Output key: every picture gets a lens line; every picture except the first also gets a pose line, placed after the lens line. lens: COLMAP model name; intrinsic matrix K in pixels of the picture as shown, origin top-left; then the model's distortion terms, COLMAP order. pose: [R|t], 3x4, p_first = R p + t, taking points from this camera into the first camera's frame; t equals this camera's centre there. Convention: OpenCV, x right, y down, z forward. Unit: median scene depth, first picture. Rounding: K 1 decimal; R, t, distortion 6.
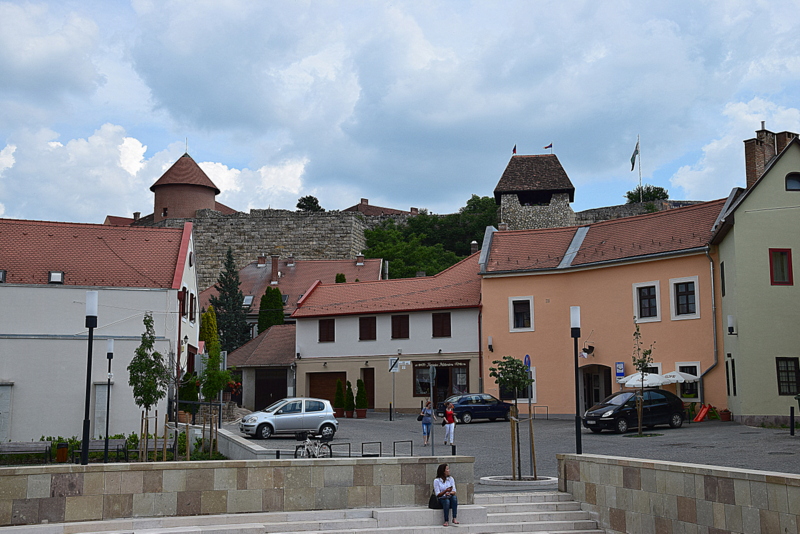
lens RADIAL K [[1028.8, 0, 400.0], [0, 1028.8, 267.0], [0, 0, 1]] dist [0.148133, 0.007912]
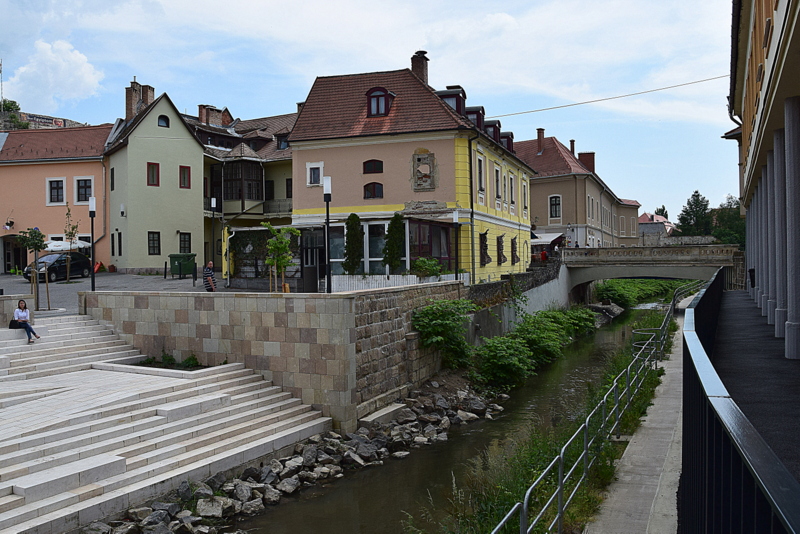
lens RADIAL K [[792.7, 0, 400.0], [0, 792.7, 267.0], [0, 0, 1]] dist [-0.080051, 0.000397]
pose [[0.688106, -0.008809, 0.725557, -0.228324], [-0.085607, 0.991957, 0.093231, -0.003665], [-0.720543, -0.126265, 0.681817, -0.084827]]
